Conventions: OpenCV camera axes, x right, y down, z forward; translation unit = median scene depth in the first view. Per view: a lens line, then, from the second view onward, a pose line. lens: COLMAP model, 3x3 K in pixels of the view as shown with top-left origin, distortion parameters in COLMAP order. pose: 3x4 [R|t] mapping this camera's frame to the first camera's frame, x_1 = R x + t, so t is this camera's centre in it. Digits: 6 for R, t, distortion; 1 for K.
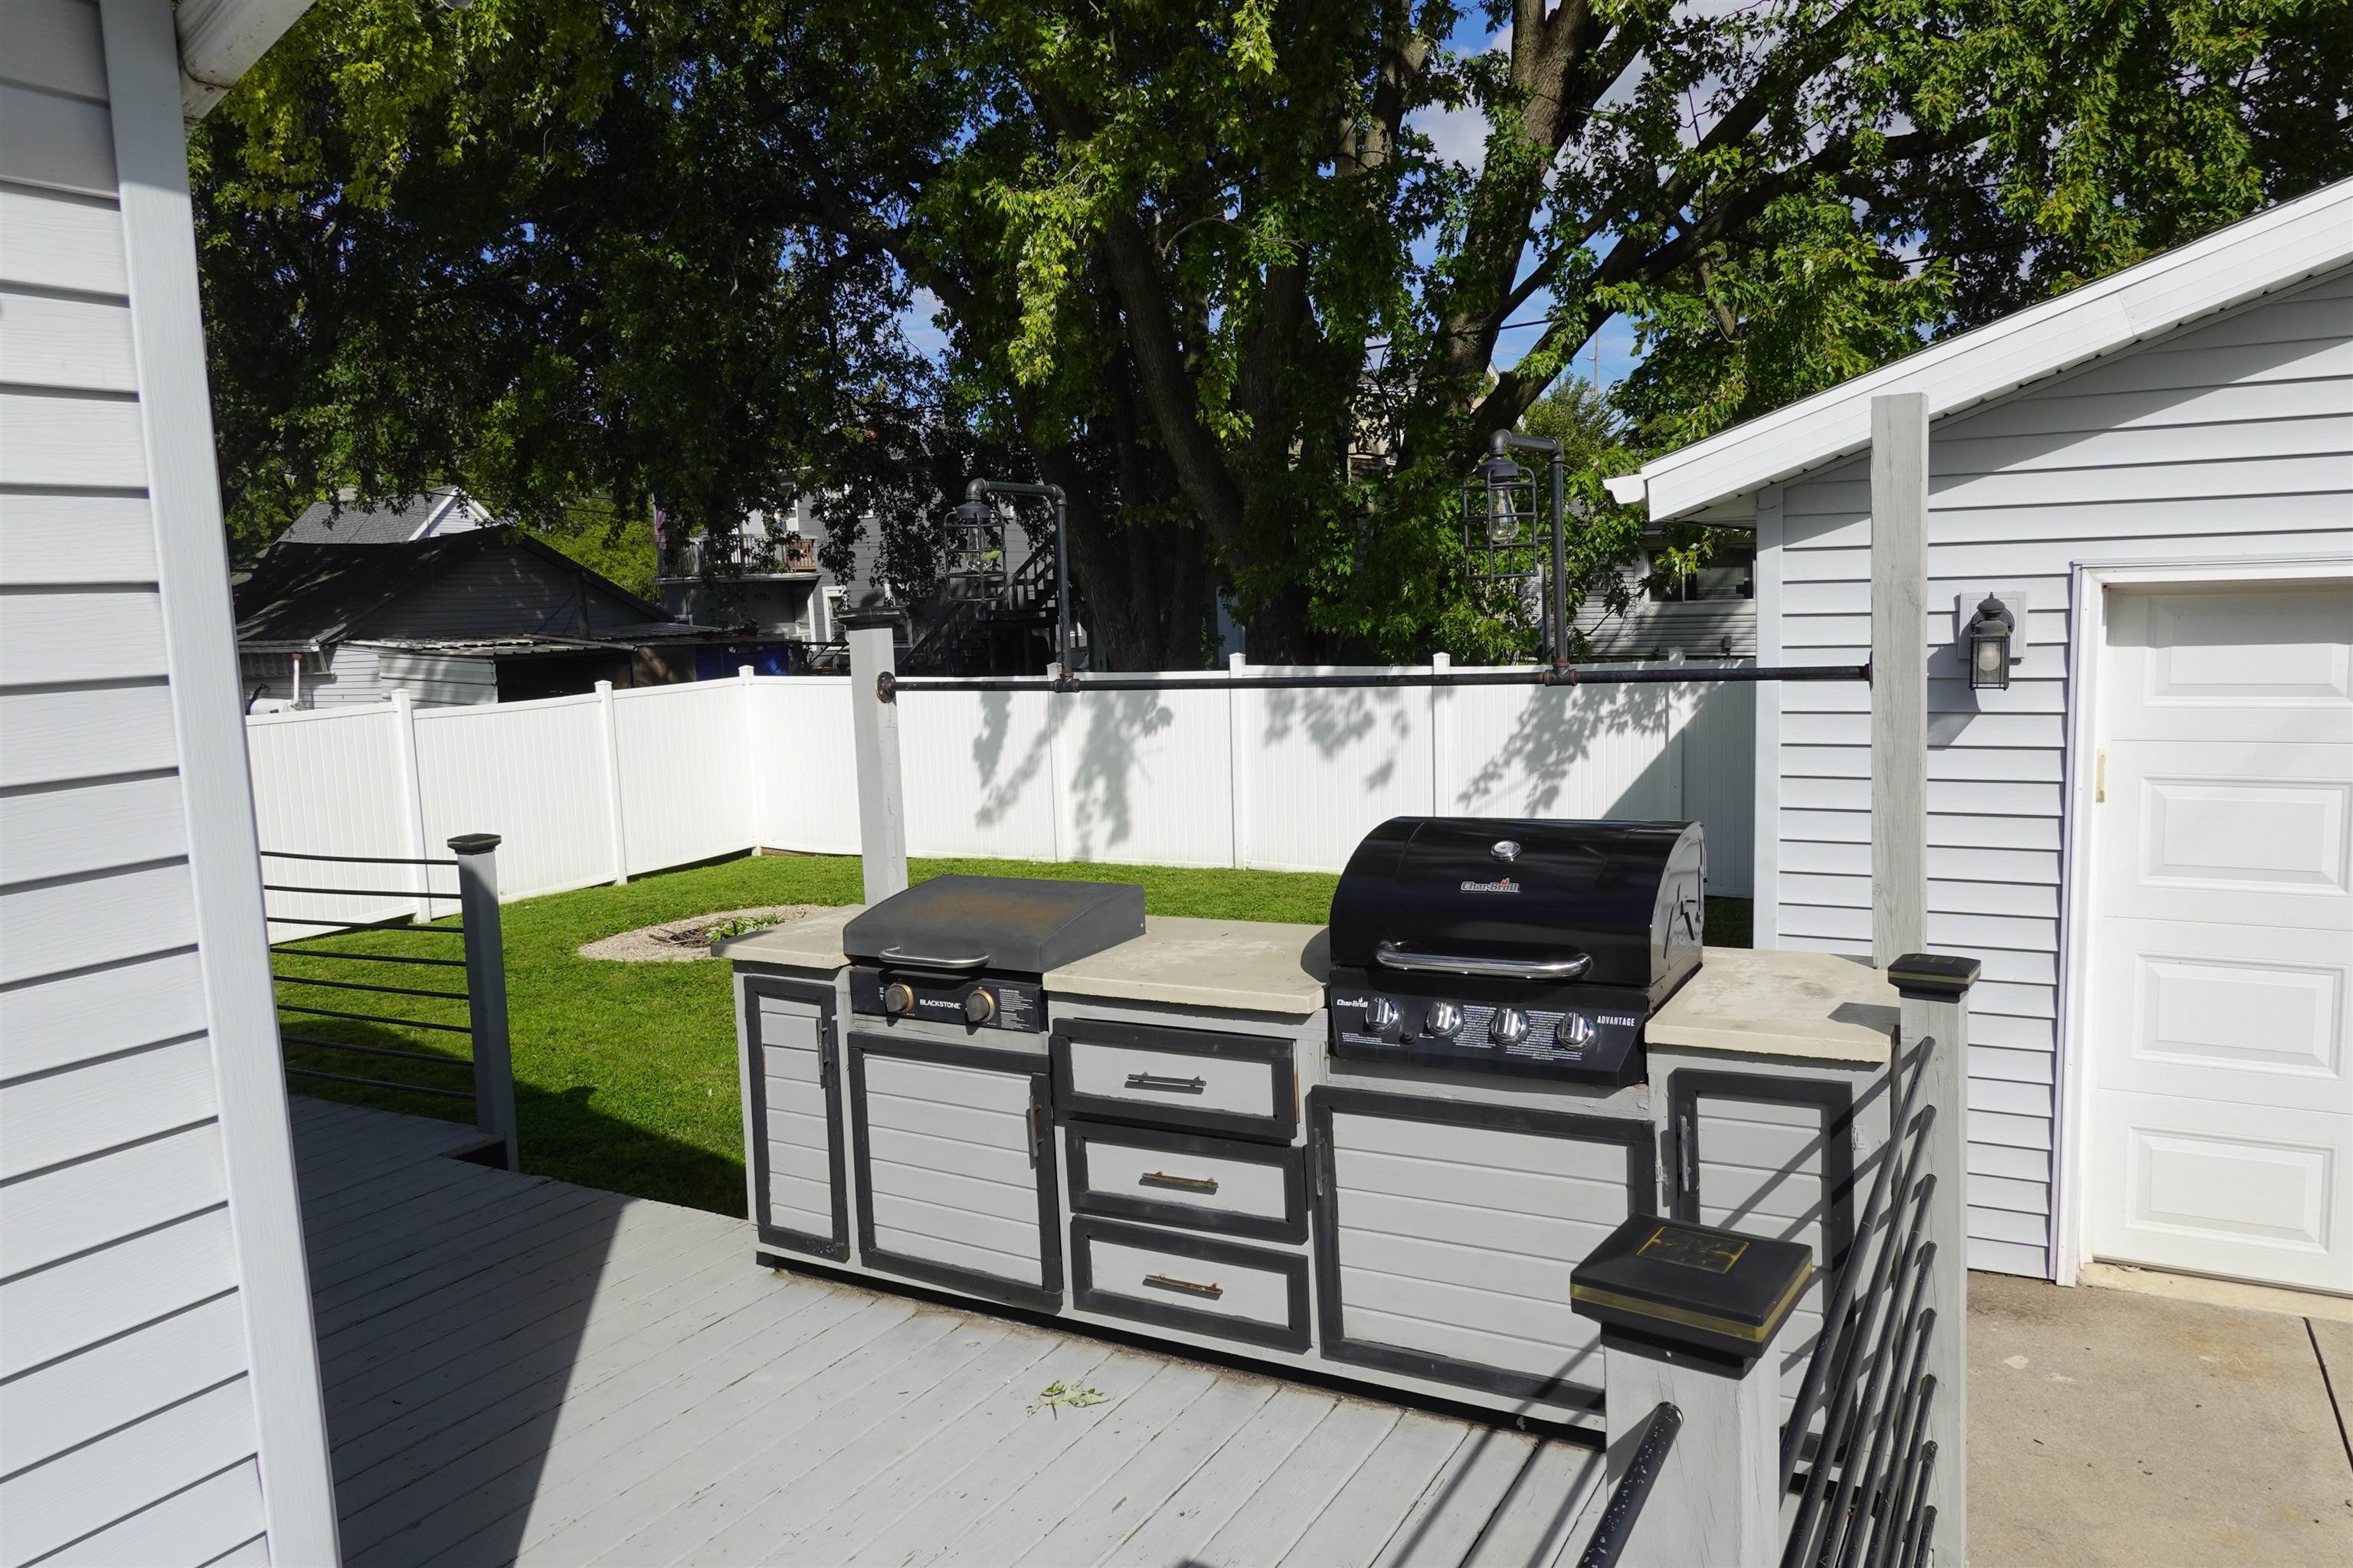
lens RADIAL K [[1676.0, 0, 1175.0], [0, 1676.0, 768.4], [0, 0, 1]] dist [-0.005530, 0.004052]
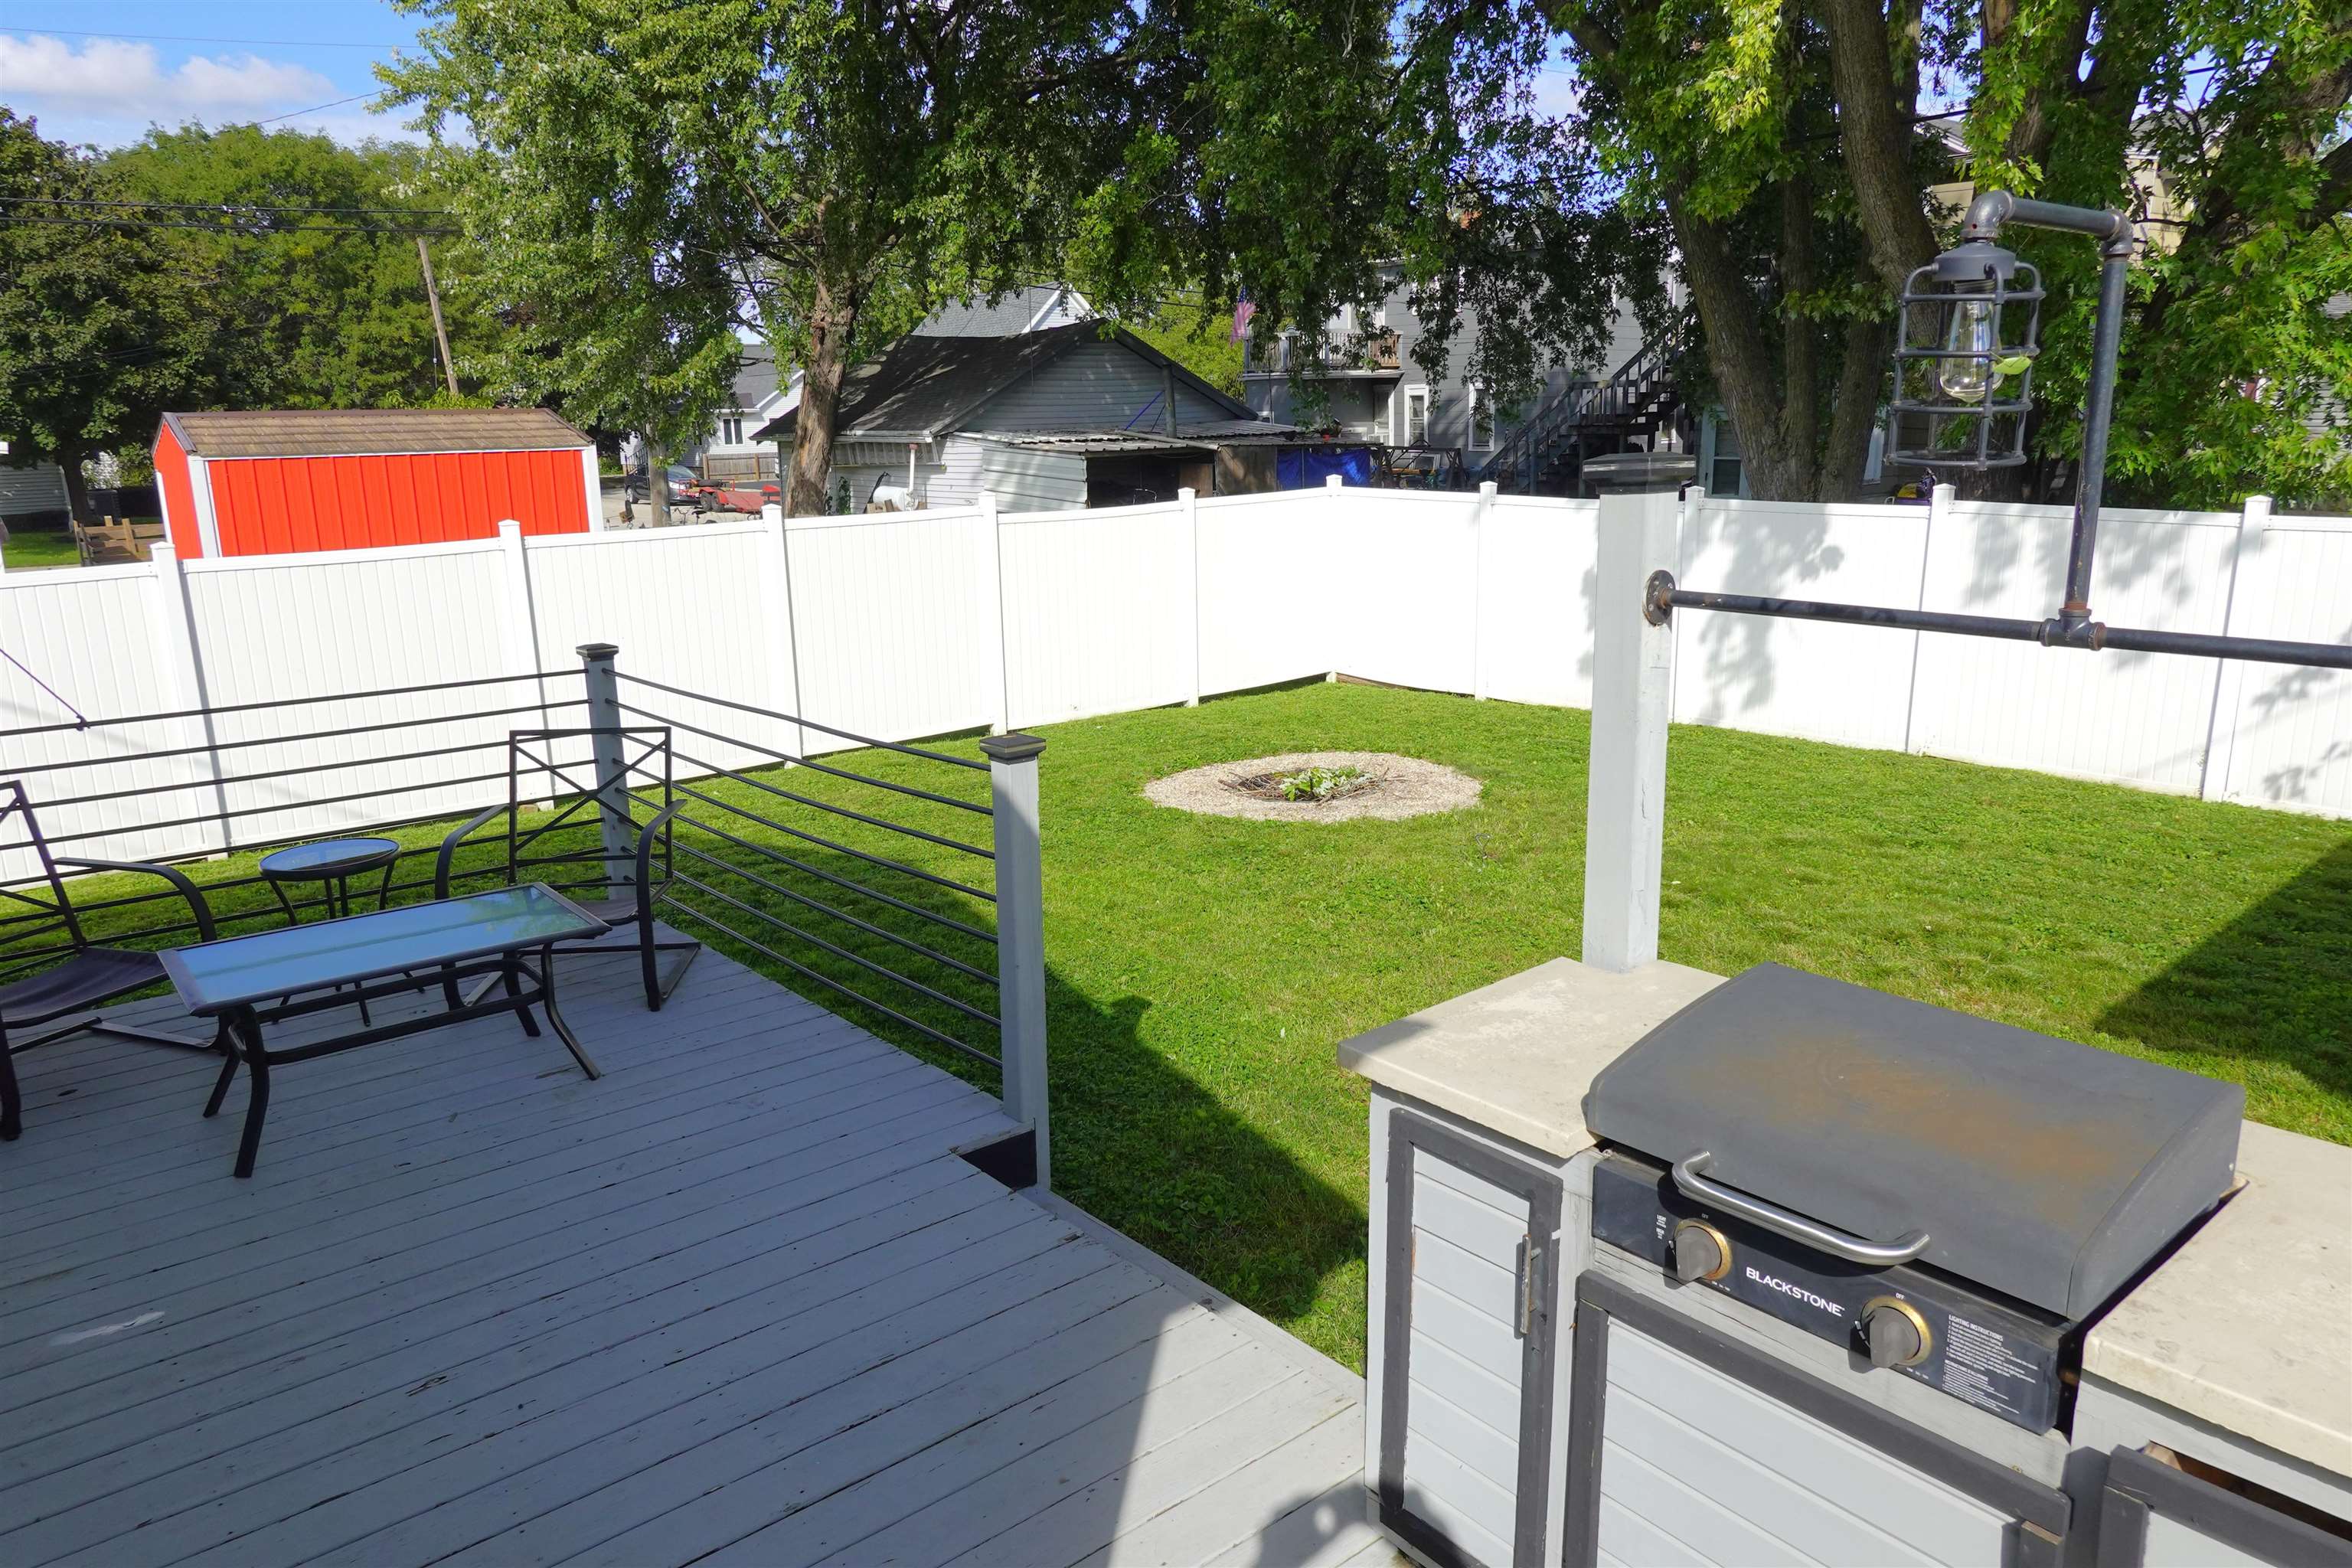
lens RADIAL K [[1590.1, 0, 1136.3], [0, 1590.1, 780.2], [0, 0, 1]] dist [0.006772, -0.003492]
pose [[0.935715, 0.098814, -0.338635, -0.049165], [-0.051653, 0.987999, 0.145571, -0.019124], [0.348955, -0.118721, 0.929589, 0.140894]]
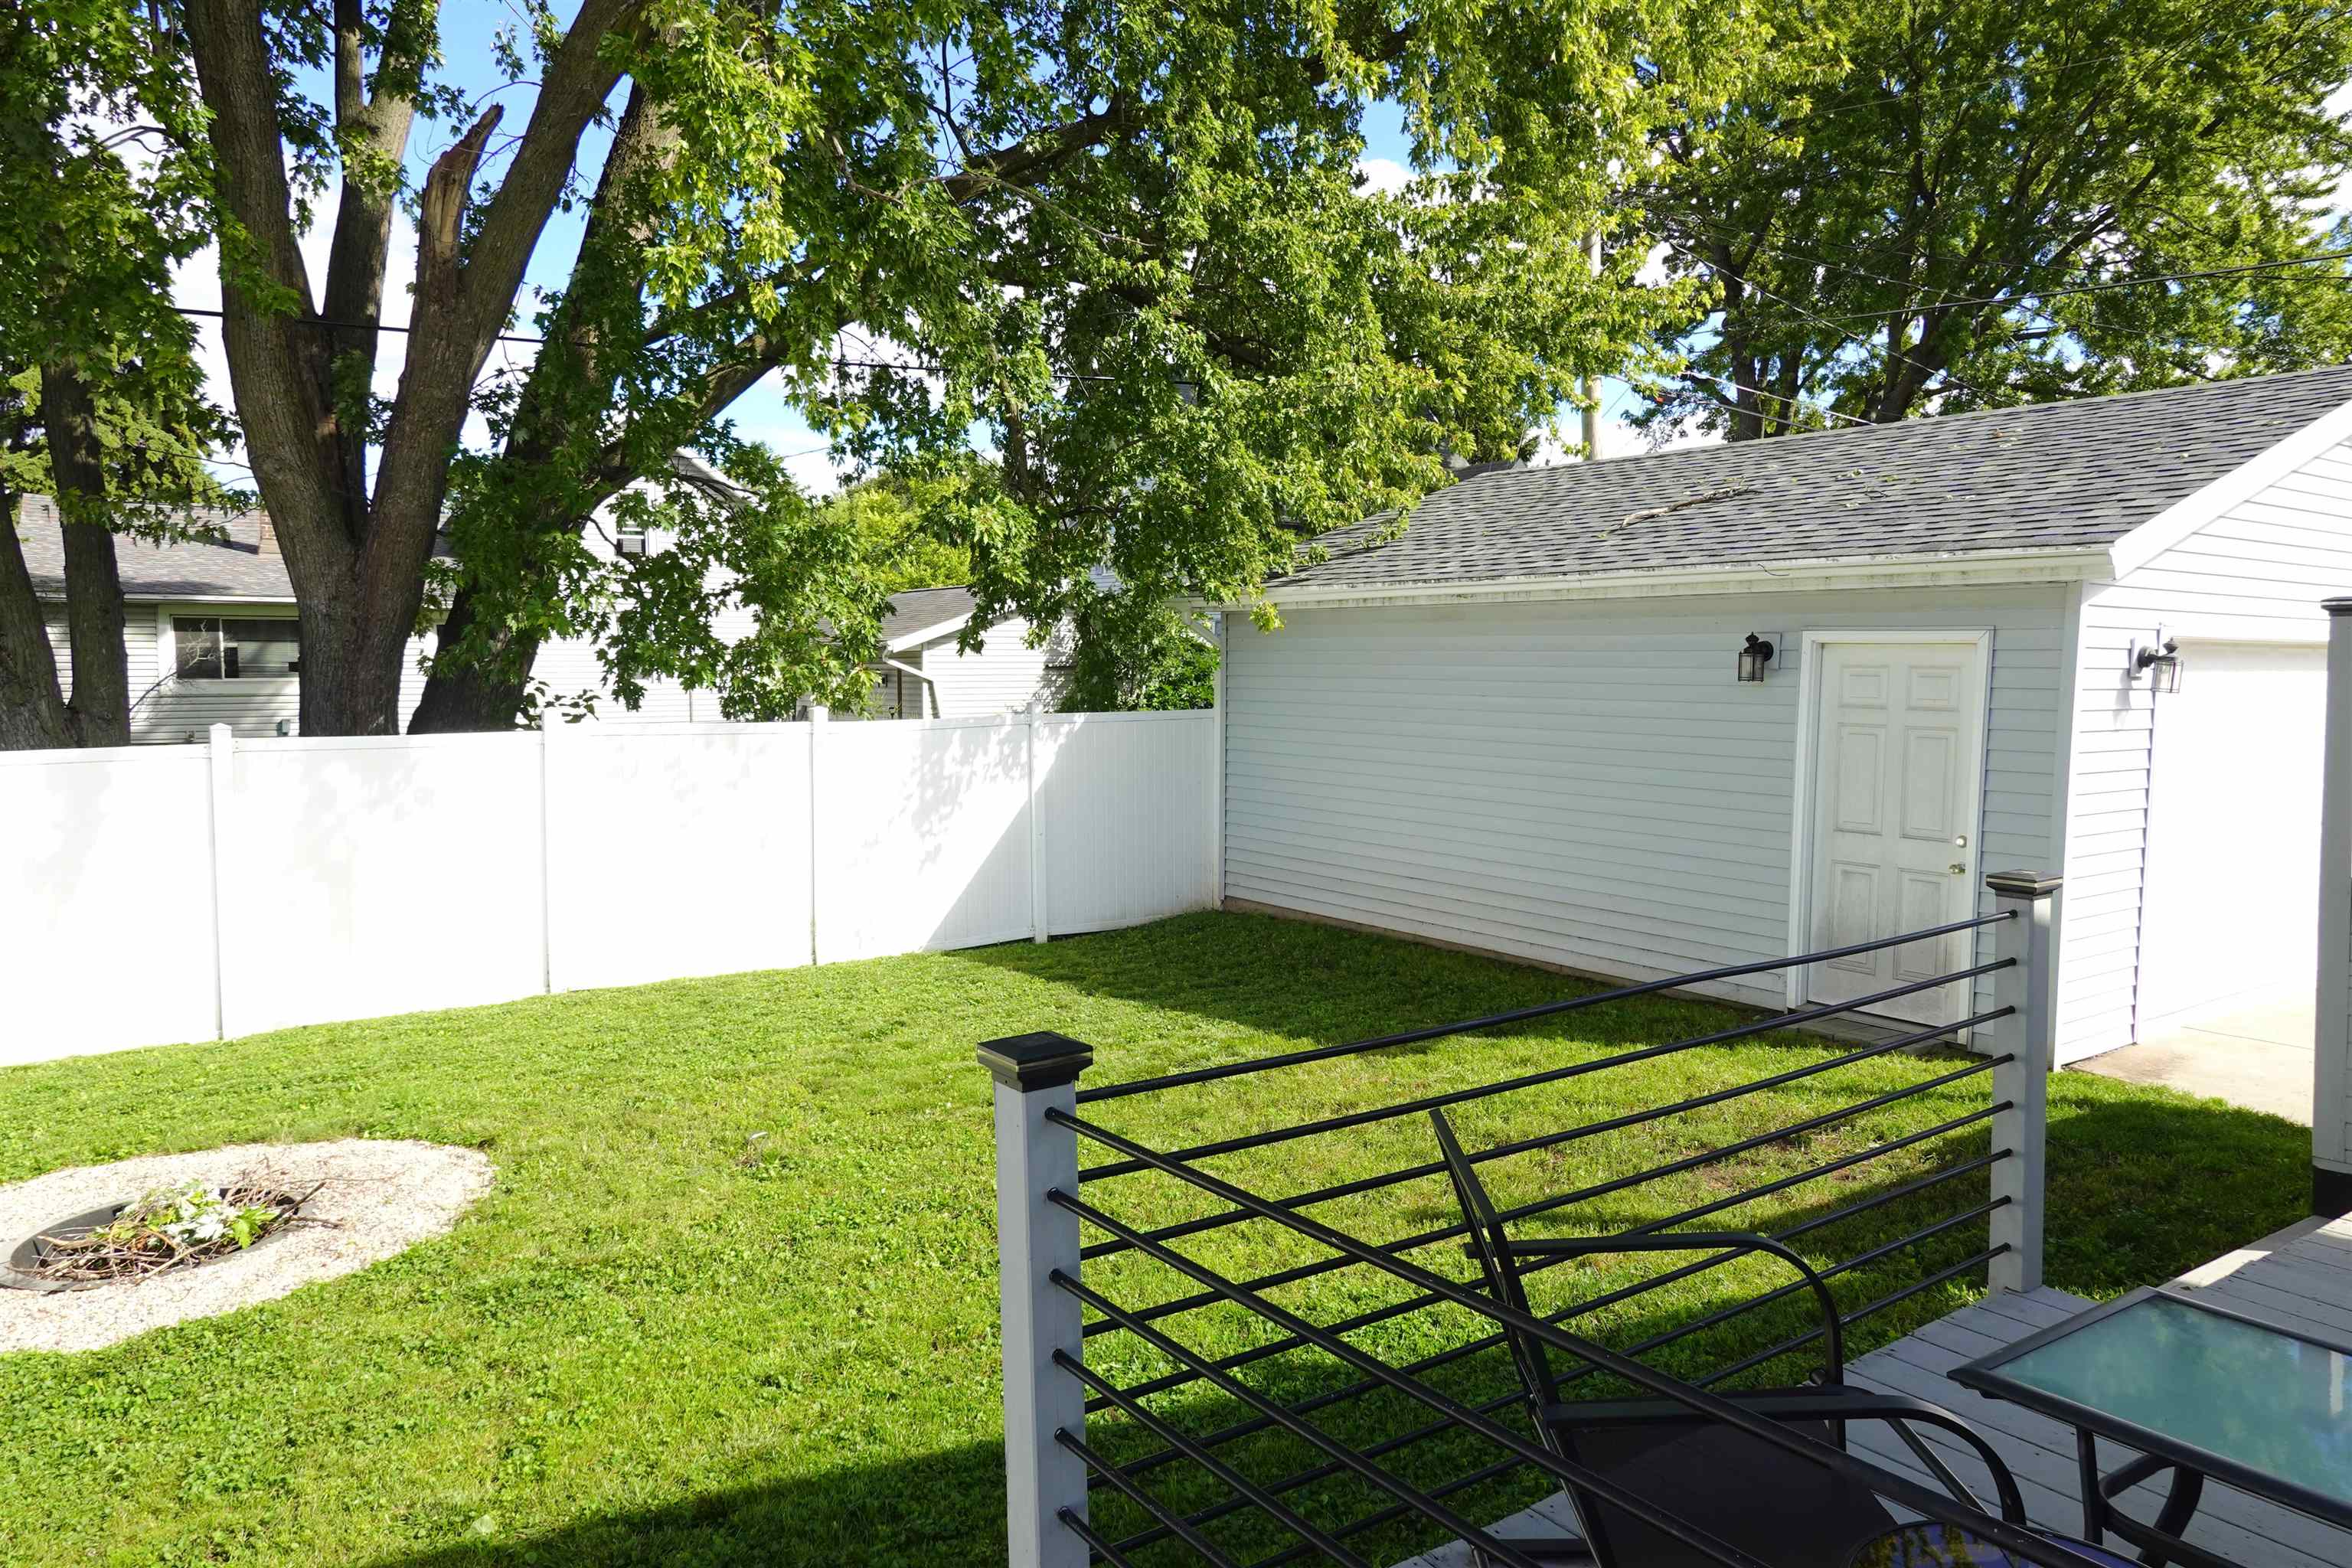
lens RADIAL K [[1590.1, 0, 1189.4], [0, 1590.1, 776.3], [0, 0, 1]] dist [0.006772, -0.003492]
pose [[0.431948, -0.029721, 0.901409, -0.442665], [0.082226, 0.996592, -0.006543, -0.009366], [-0.898143, 0.076946, 0.432920, 0.392547]]
